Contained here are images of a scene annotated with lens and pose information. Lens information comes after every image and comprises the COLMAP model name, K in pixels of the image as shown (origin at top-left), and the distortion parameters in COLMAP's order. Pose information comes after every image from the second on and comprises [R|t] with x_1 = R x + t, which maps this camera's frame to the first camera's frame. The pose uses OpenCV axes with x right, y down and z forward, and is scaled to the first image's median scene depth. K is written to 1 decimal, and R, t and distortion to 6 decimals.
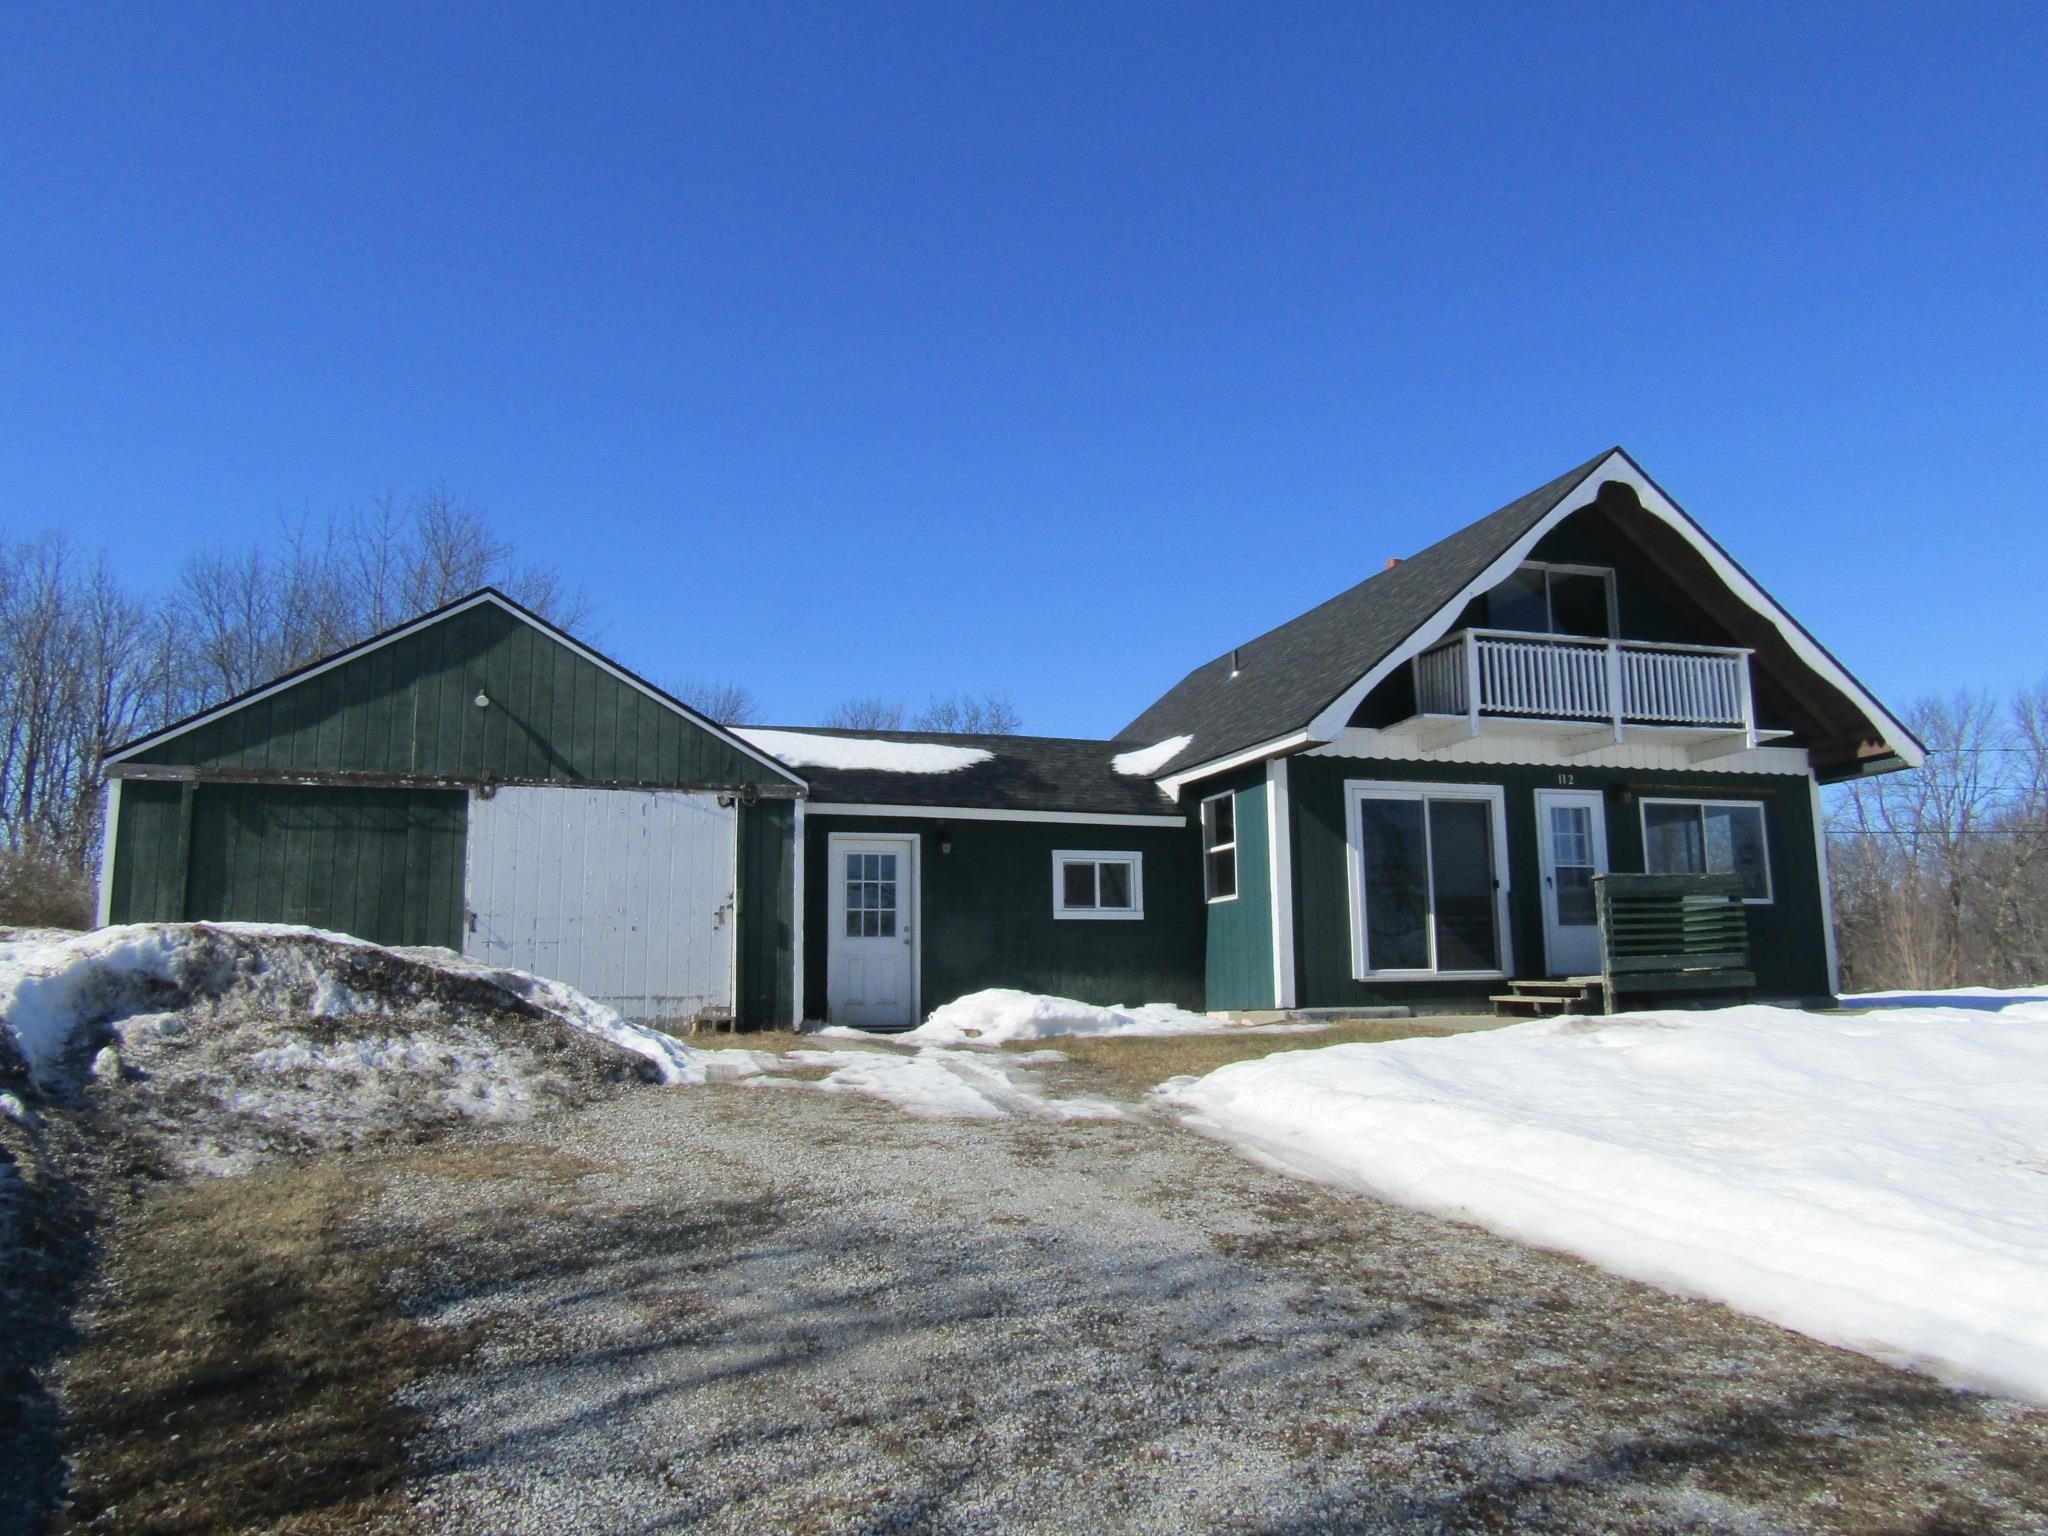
lens RADIAL K [[1454.1, 0, 1031.4], [0, 1454.1, 771.0], [0, 0, 1]] dist [-0.014413, 0.002508]
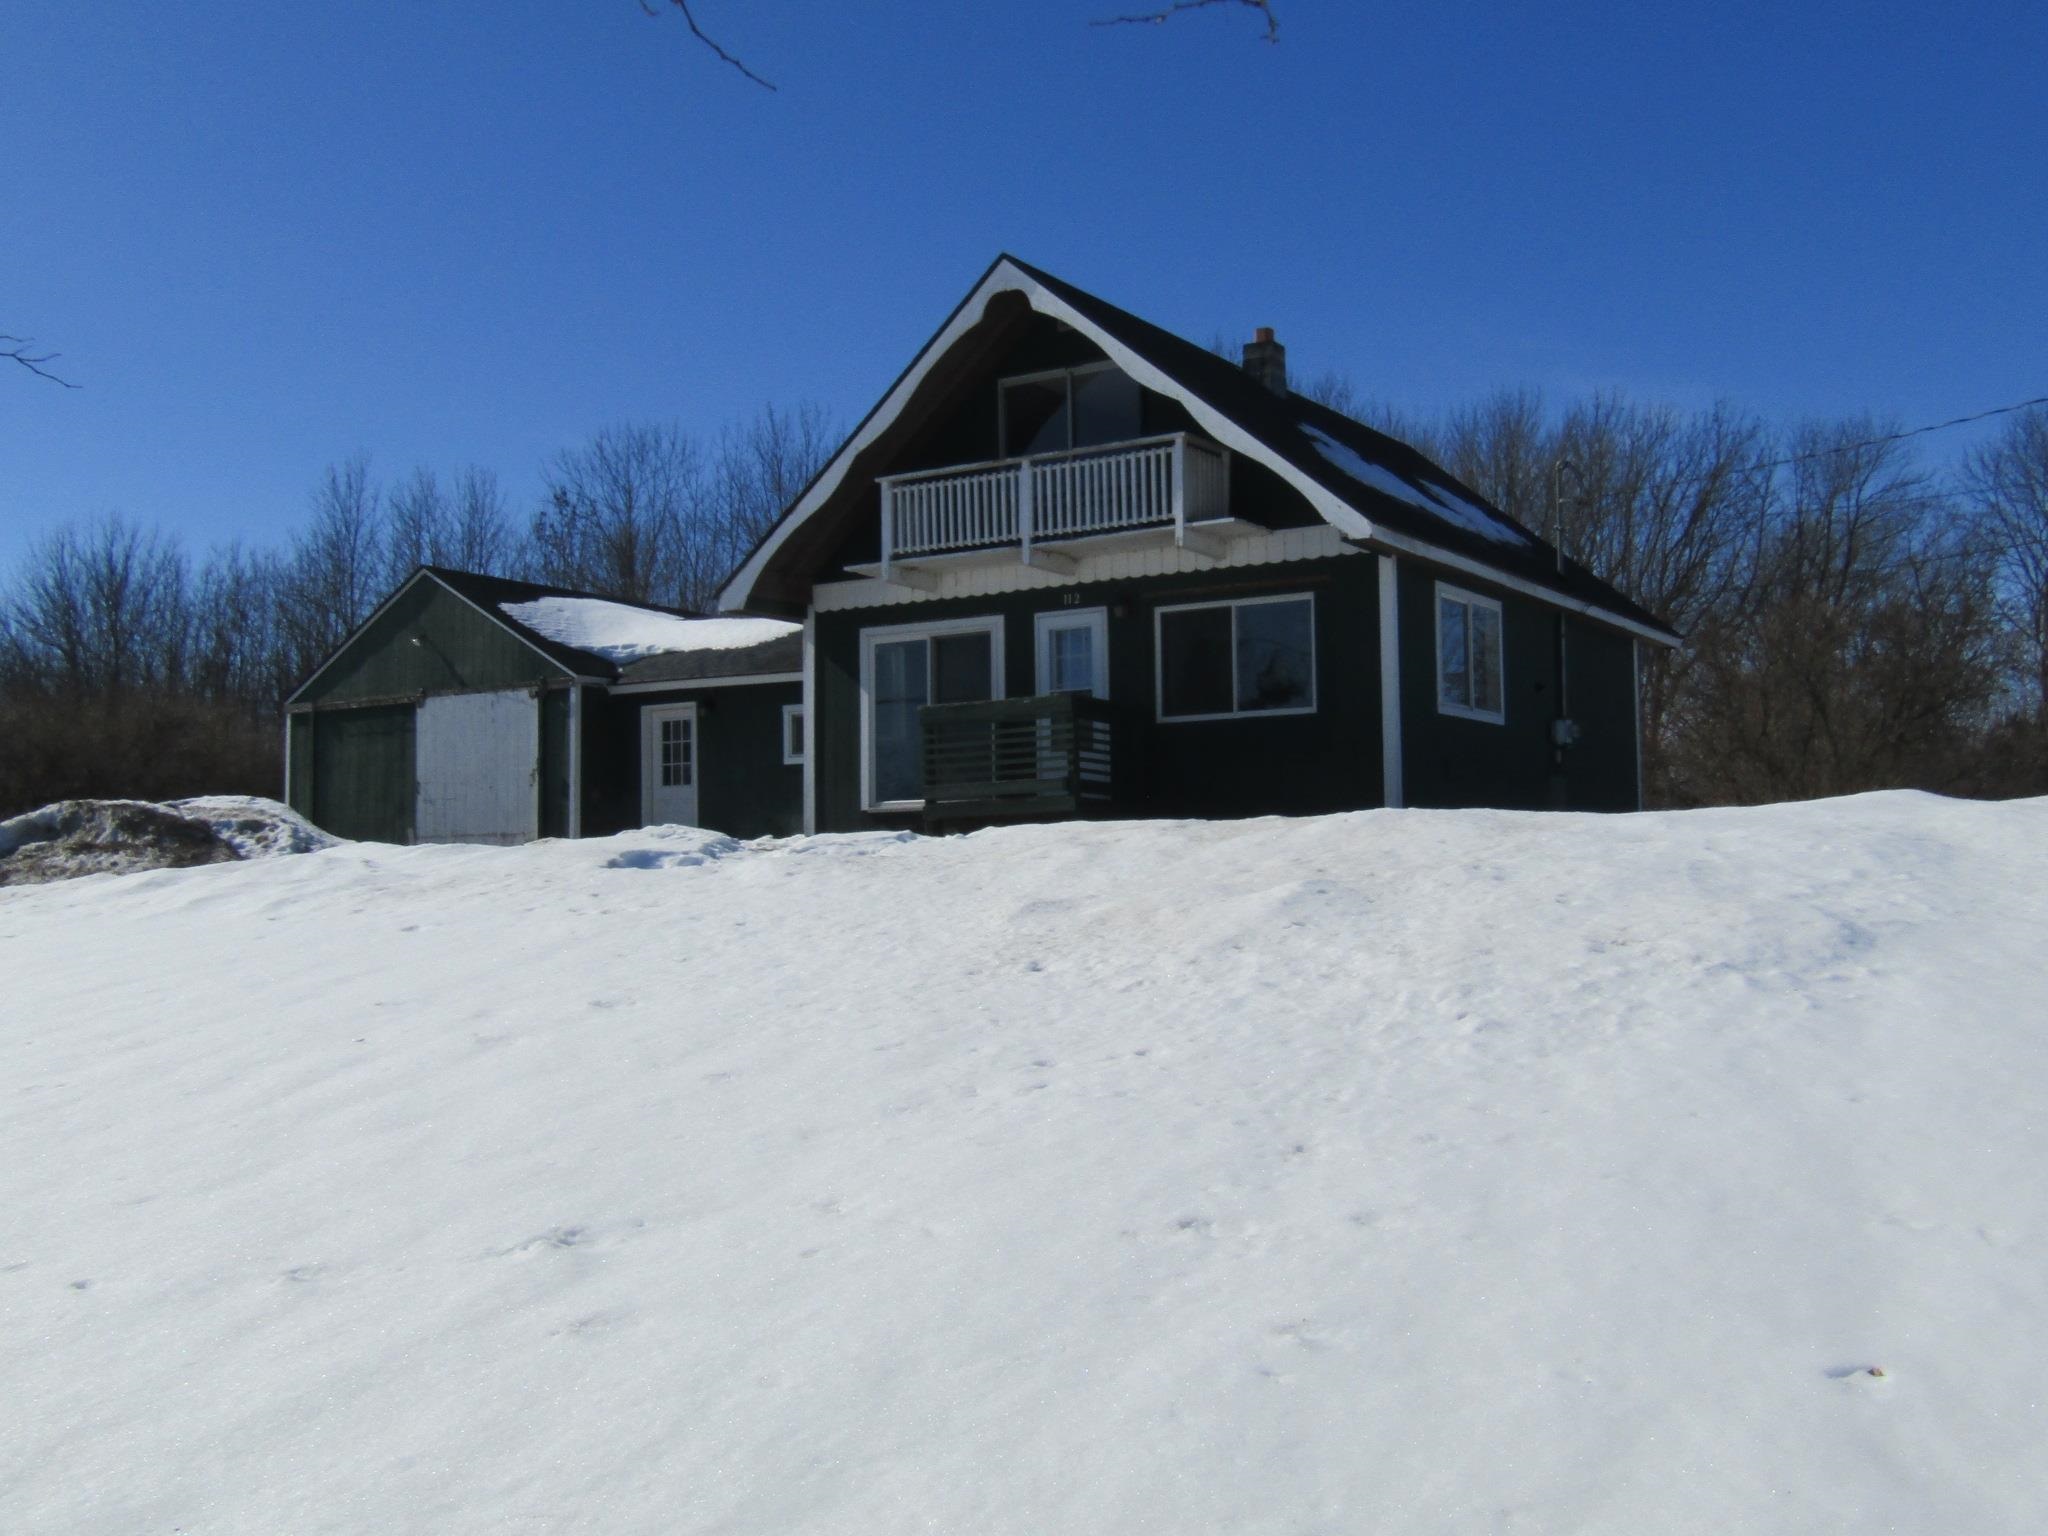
lens RADIAL K [[1985.2, 0, 1024.0], [0, 1985.2, 768.0], [0, 0, 1]] dist [-0.014641, -0.011885]
pose [[0.631251, -0.037696, -0.774662, 1.434779], [0.124777, 0.990743, 0.053467, 0.044594], [0.765476, -0.130411, 0.630111, 0.144098]]
